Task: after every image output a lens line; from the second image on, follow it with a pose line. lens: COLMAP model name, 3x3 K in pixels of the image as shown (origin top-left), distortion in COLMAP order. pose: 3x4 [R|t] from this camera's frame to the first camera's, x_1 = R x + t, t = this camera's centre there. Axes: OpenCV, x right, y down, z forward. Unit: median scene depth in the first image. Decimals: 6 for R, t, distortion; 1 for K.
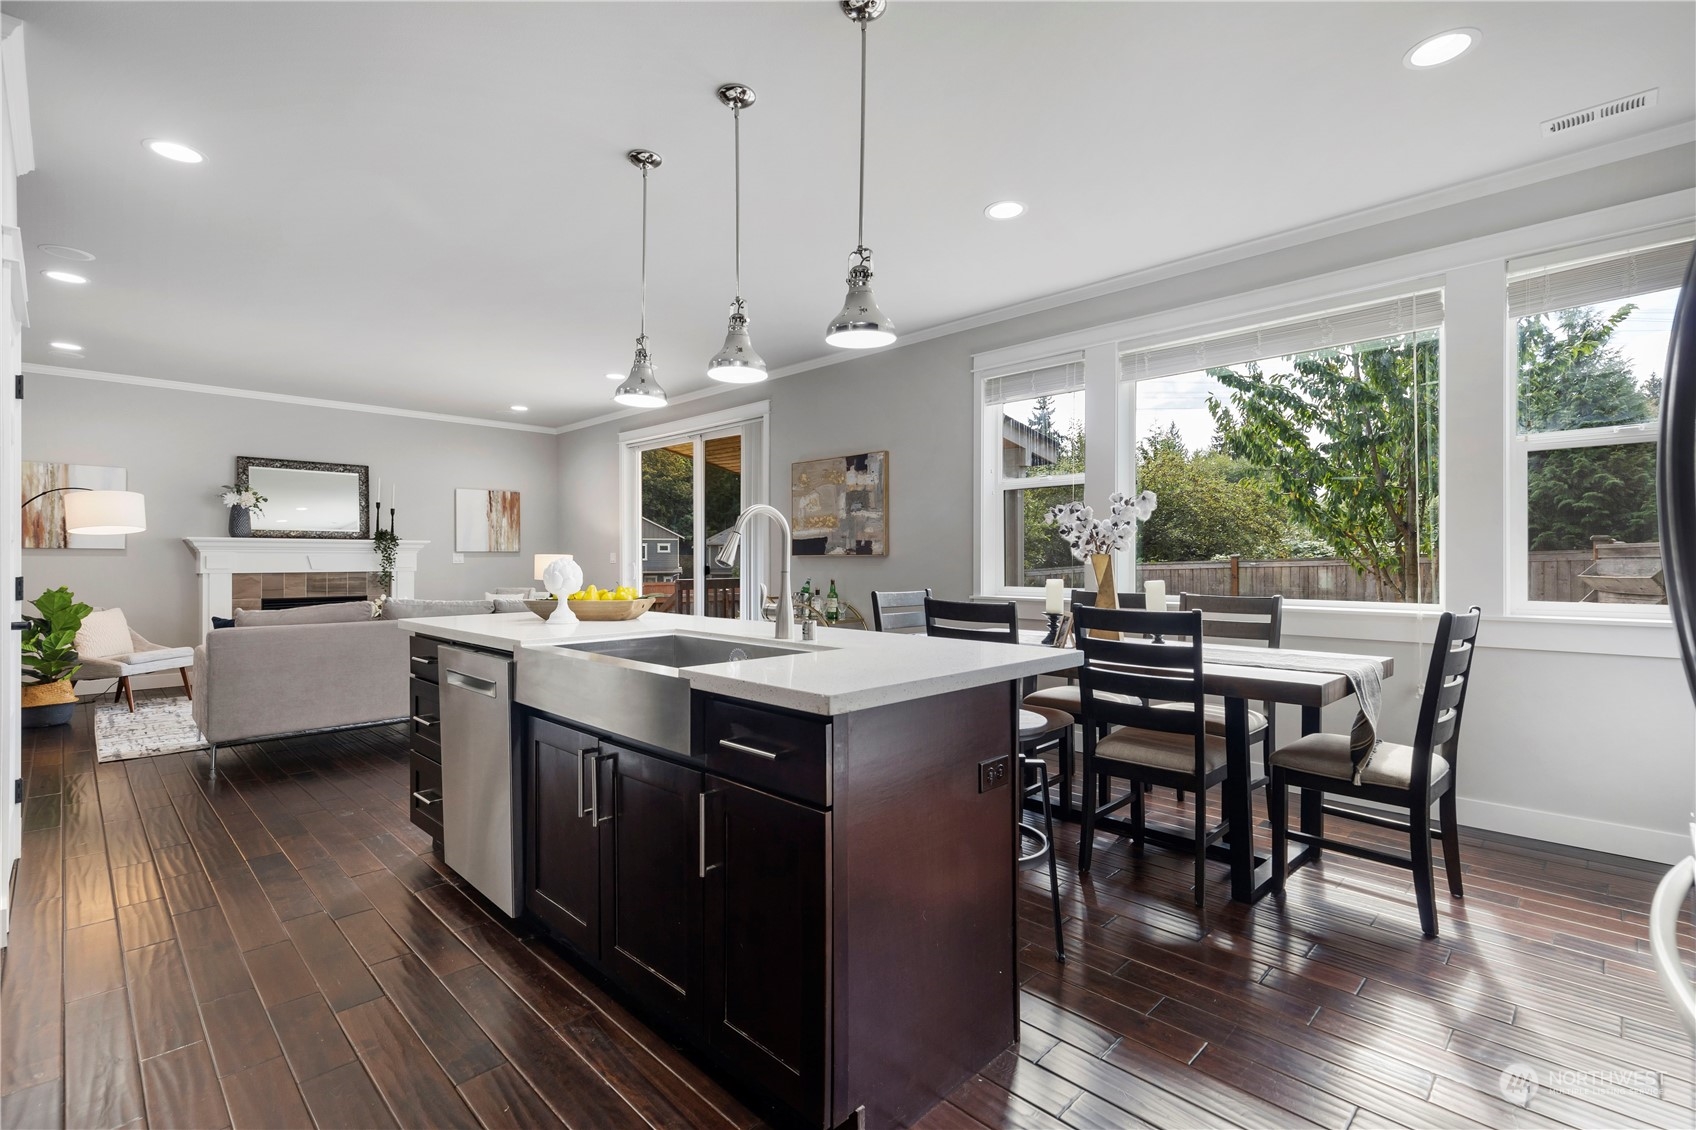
lens RADIAL K [[776.5, 0, 848.0], [0, 776.5, 565.0], [0, 0, 1]] dist [0.005210, -0.001470]
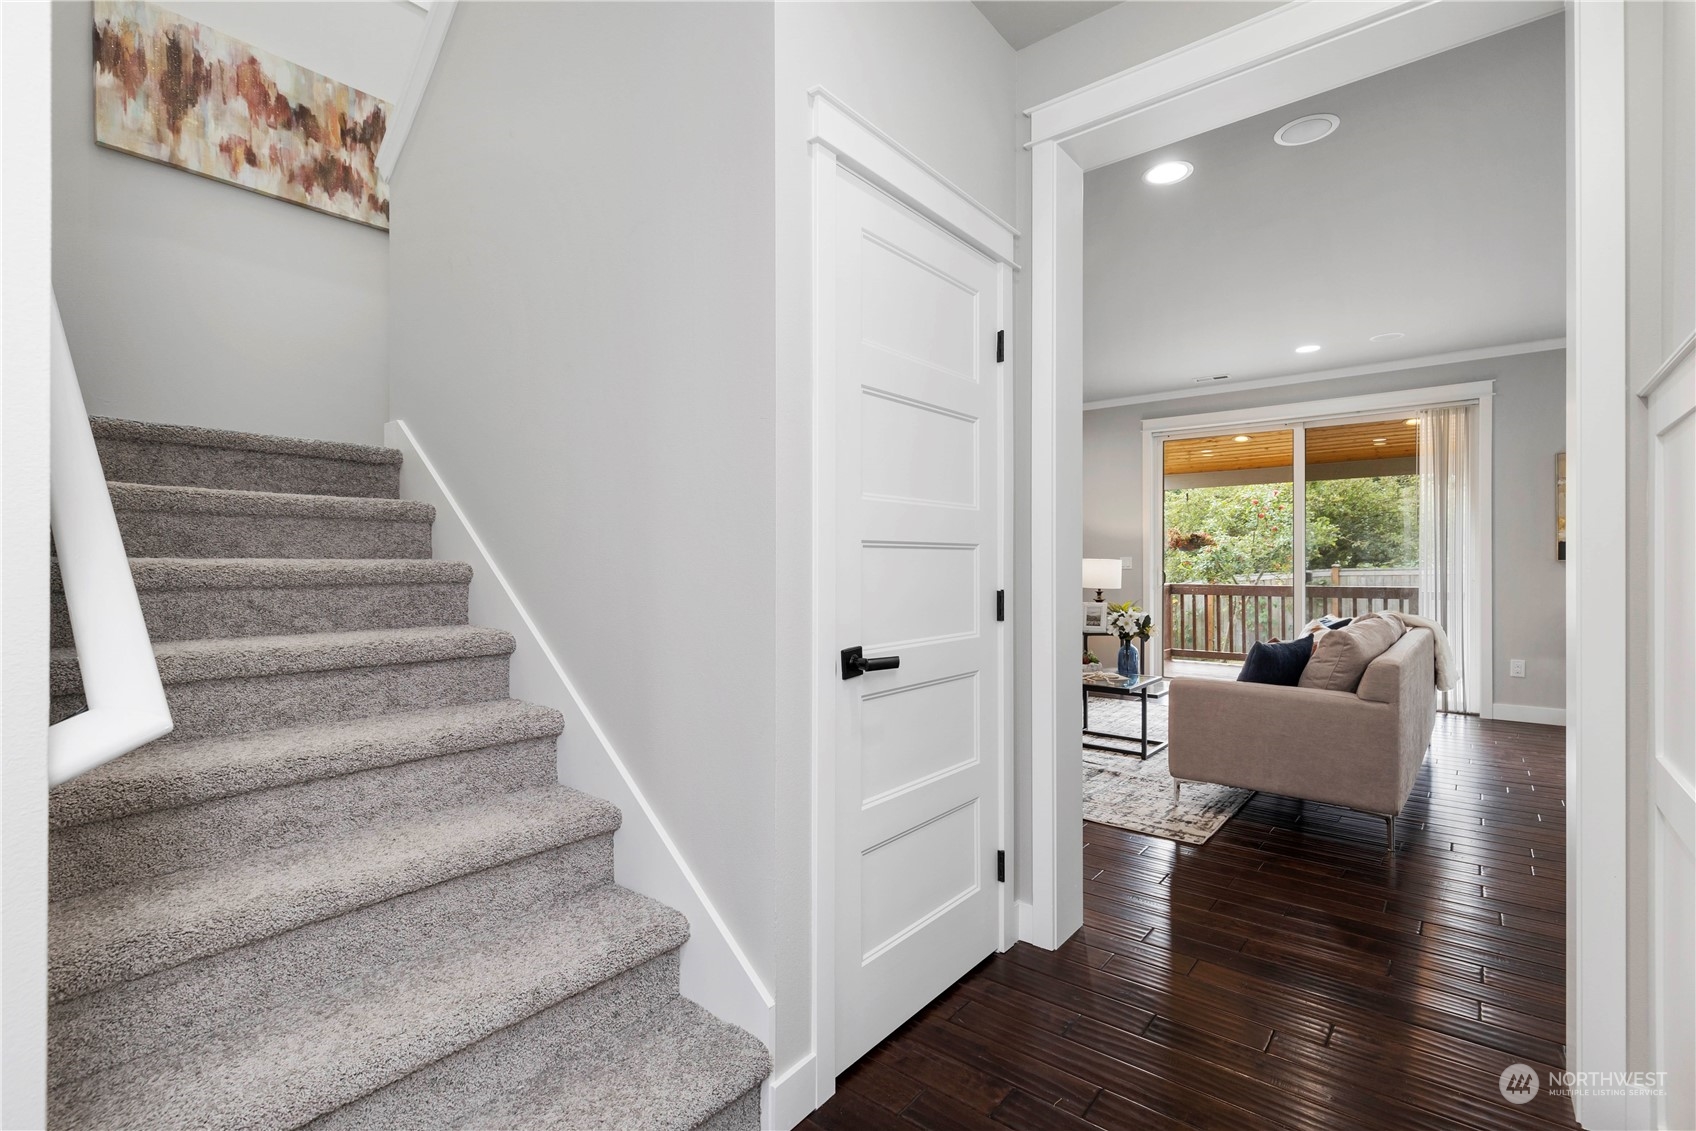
lens RADIAL K [[776.5, 0, 848.0], [0, 776.5, 565.5], [0, 0, 1]] dist [0.005210, -0.001470]
pose [[0.994554, -0.002276, 0.104196, -0.763659], [0.003012, 0.999972, -0.006904, -0.000241], [-0.104178, 0.007180, 0.994533, 0.166048]]
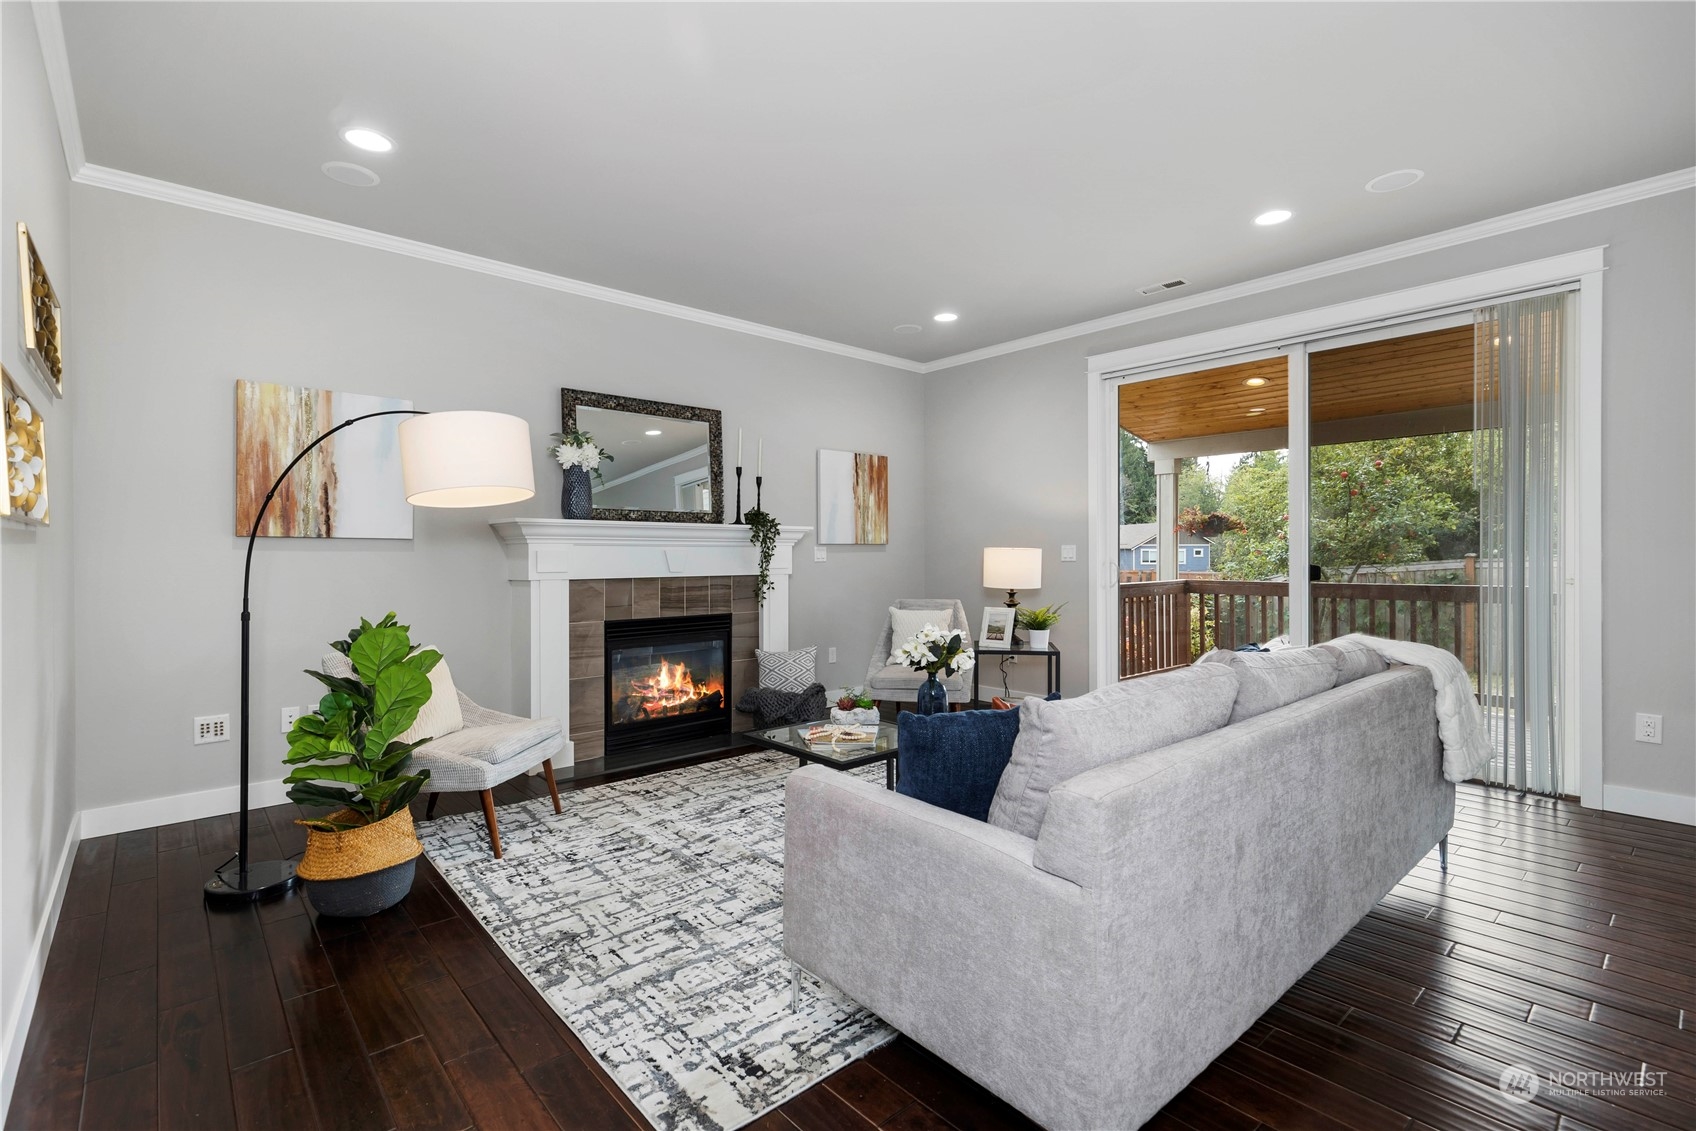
lens RADIAL K [[776.5, 0, 848.0], [0, 776.5, 565.5], [0, 0, 1]] dist [0.005210, -0.001470]
pose [[0.998339, -0.004646, -0.057427, -0.482980], [0.004835, 0.999983, 0.003153, -0.000846], [0.057411, -0.003425, 0.998345, 0.369378]]
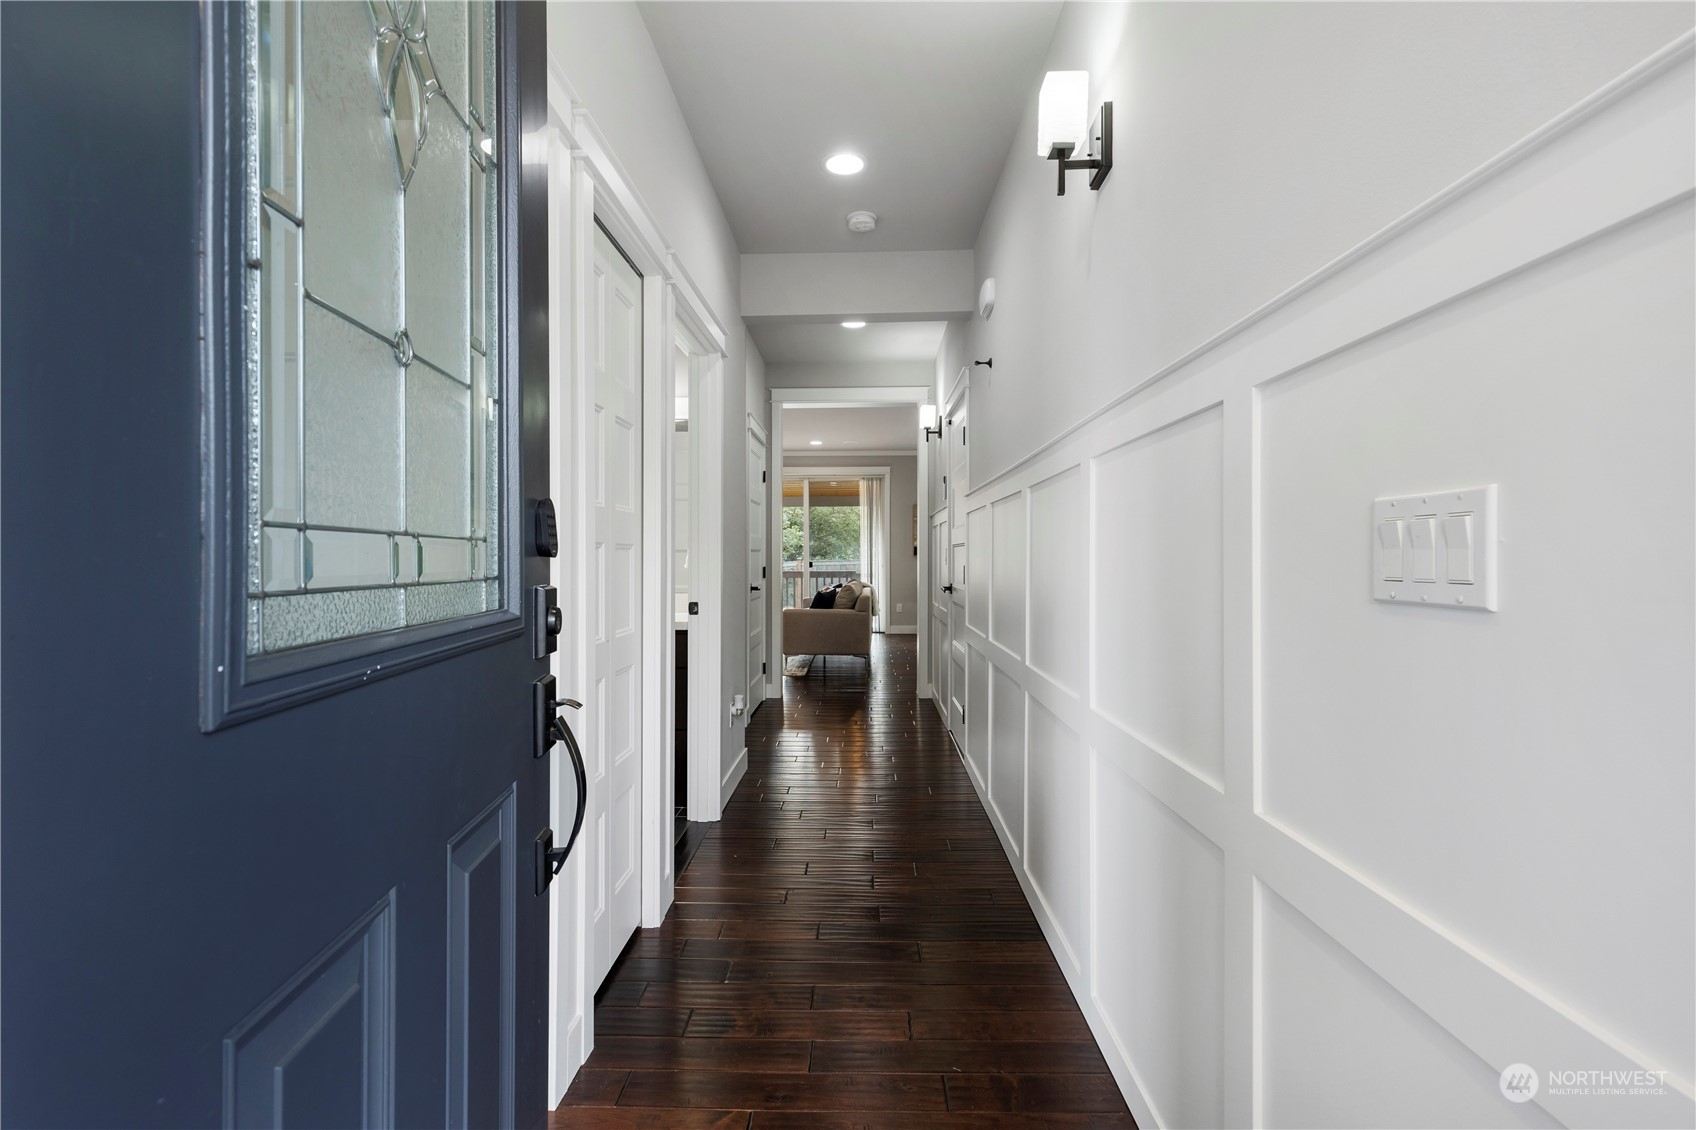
lens RADIAL K [[776.5, 0, 848.0], [0, 776.5, 565.0], [0, 0, 1]] dist [0.005210, -0.001470]
pose [[0.724898, -0.010960, 0.688769, -1.154091], [0.009009, 0.999939, 0.006429, 0.000653], [-0.688797, 0.001544, 0.724953, -0.178809]]
